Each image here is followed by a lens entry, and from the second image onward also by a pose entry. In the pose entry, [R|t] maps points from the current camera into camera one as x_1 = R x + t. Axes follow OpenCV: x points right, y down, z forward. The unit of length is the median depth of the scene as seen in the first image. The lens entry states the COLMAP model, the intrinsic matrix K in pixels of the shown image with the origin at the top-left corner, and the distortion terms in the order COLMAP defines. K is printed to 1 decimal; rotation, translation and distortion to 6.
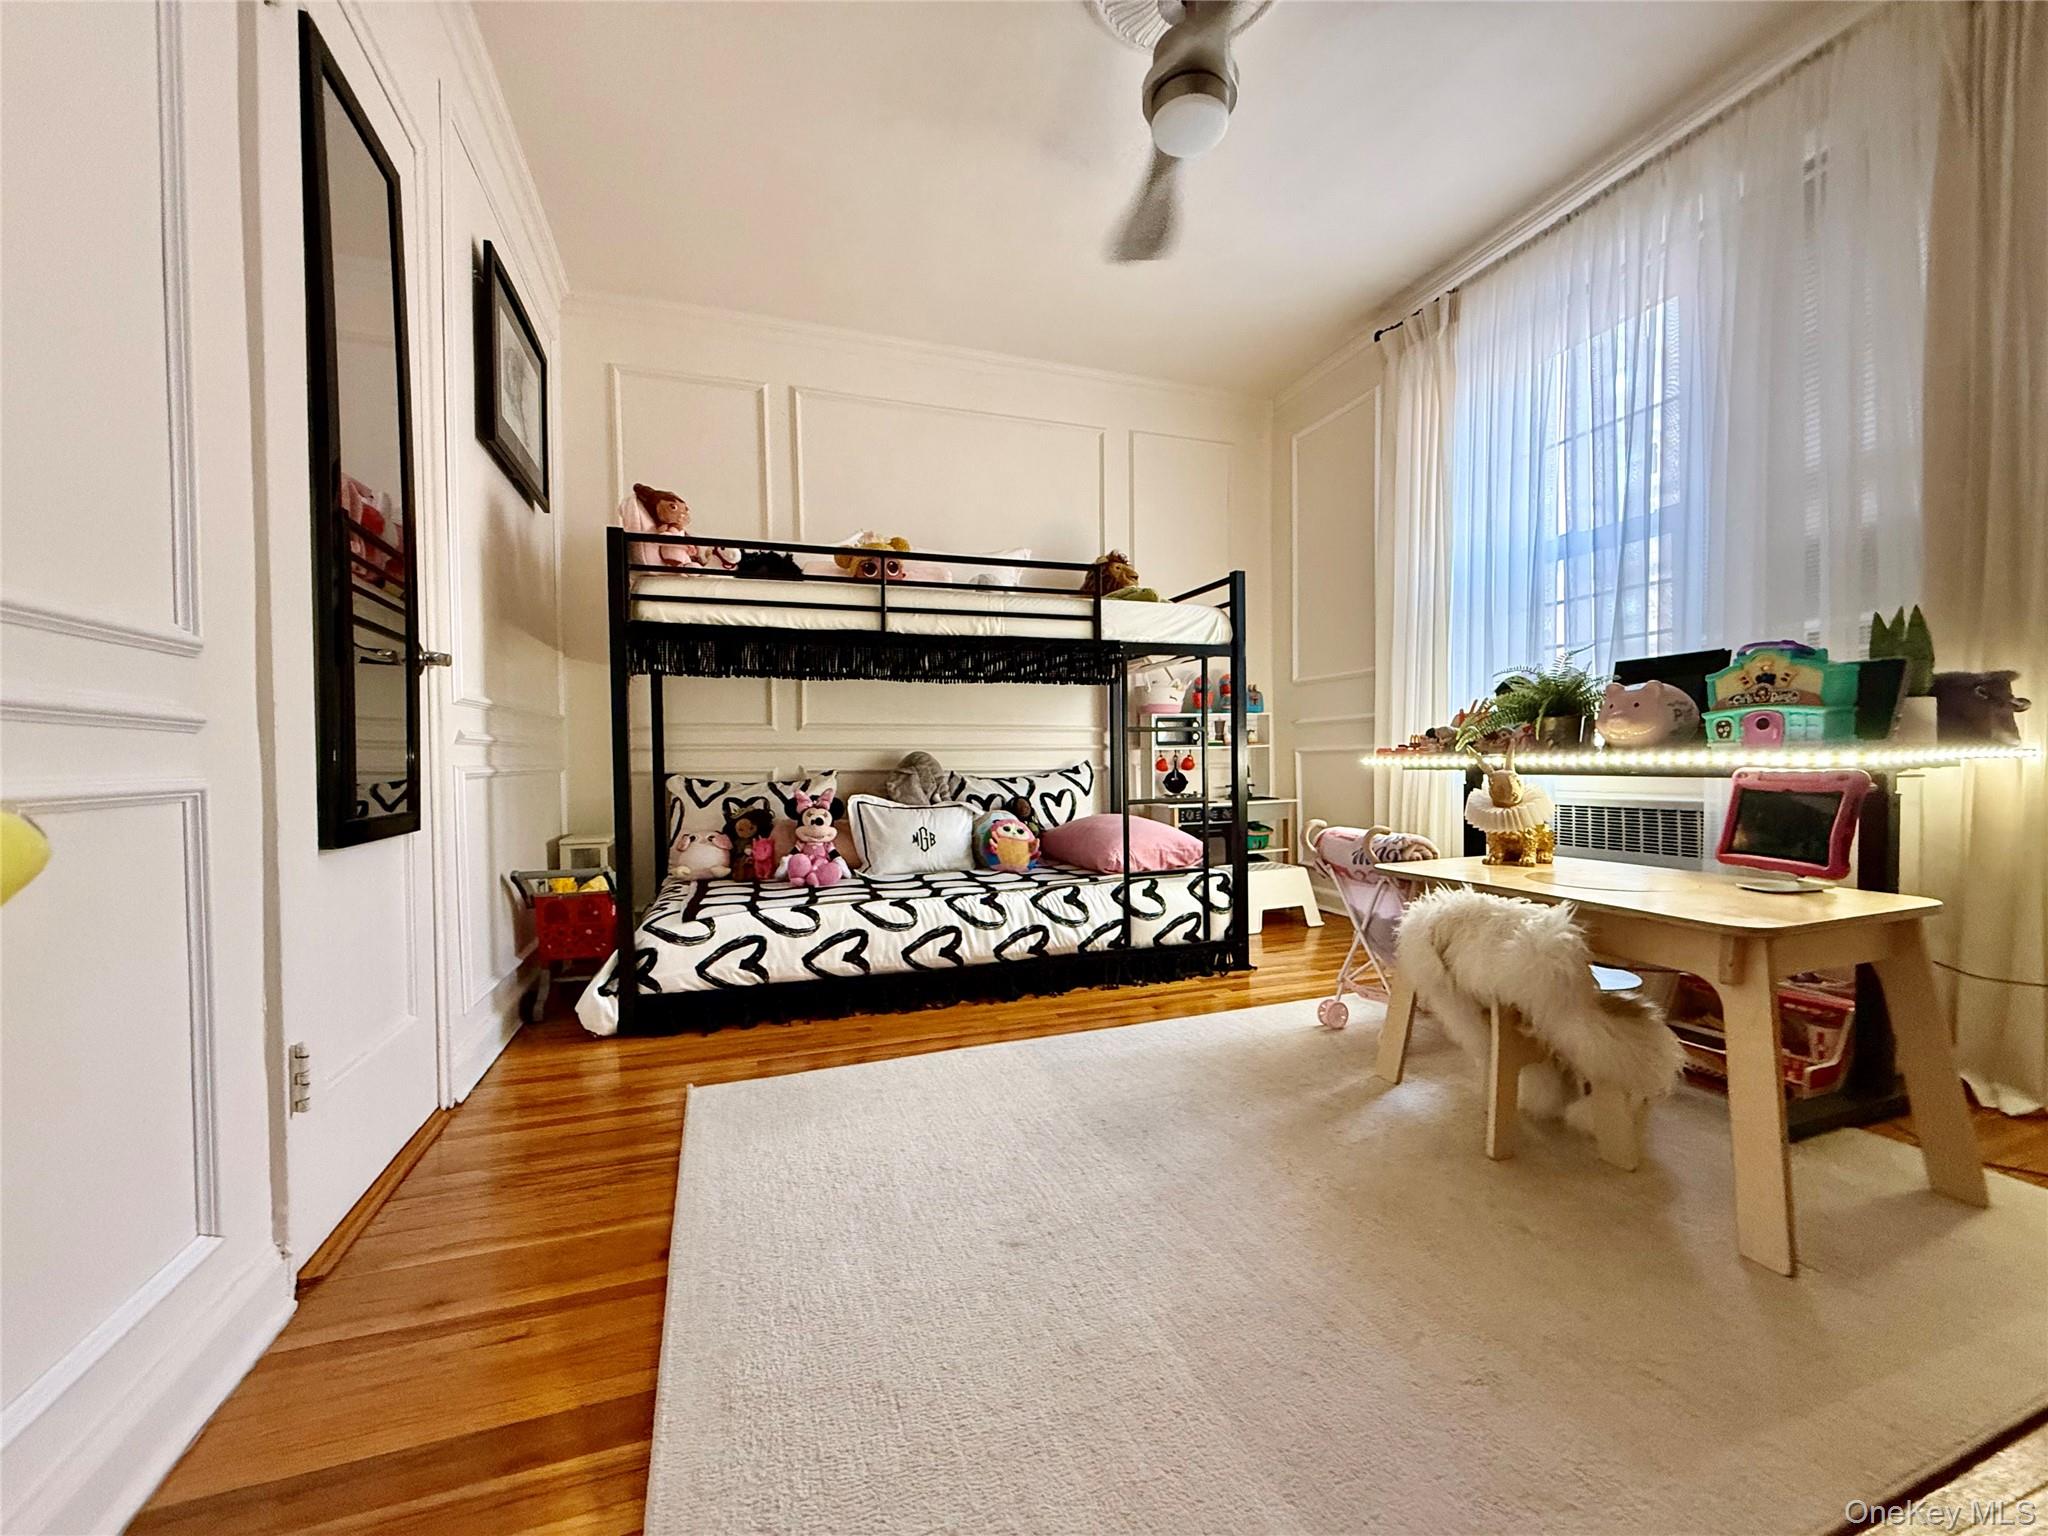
lens RADIAL K [[817.1, 0, 1024.0], [0, 817.1, 768.0], [0, 0, 1]] dist [0.000256, -0.000625]
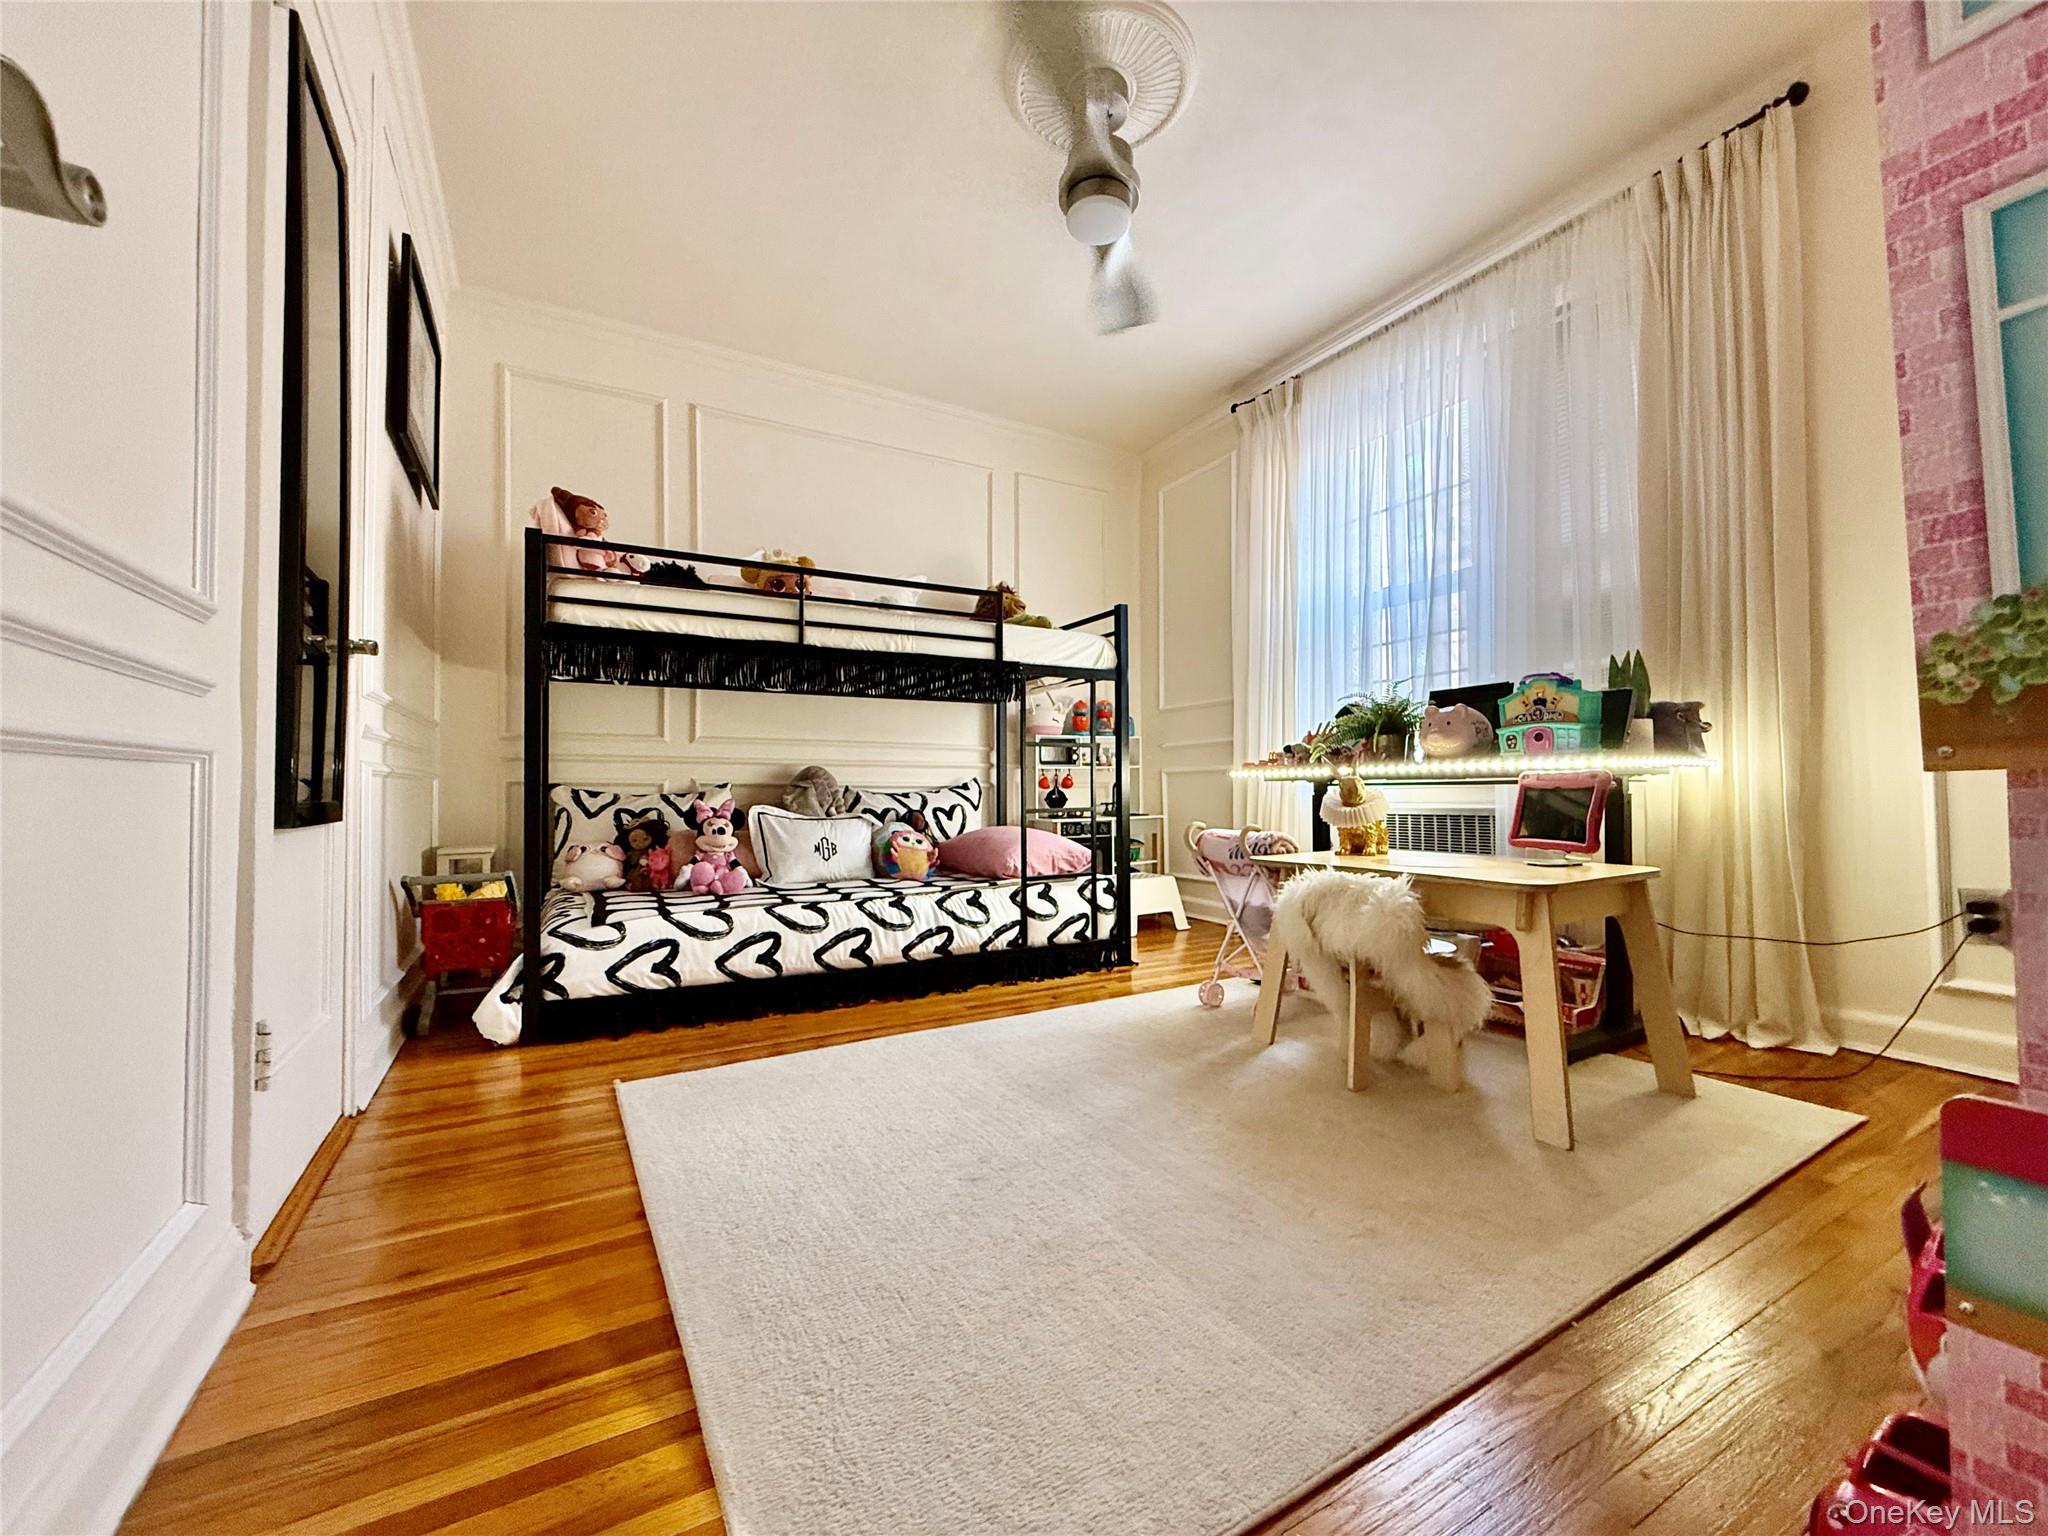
lens RADIAL K [[821.0, 0, 1024.0], [0, 821.0, 768.0], [0, 0, 1]] dist [-0.000575, -0.000437]
pose [[0.983167, 0.012300, 0.182296, -0.086882], [-0.004690, 0.999101, -0.042122, 0.036404], [-0.182650, 0.040558, 0.982341, -0.081143]]
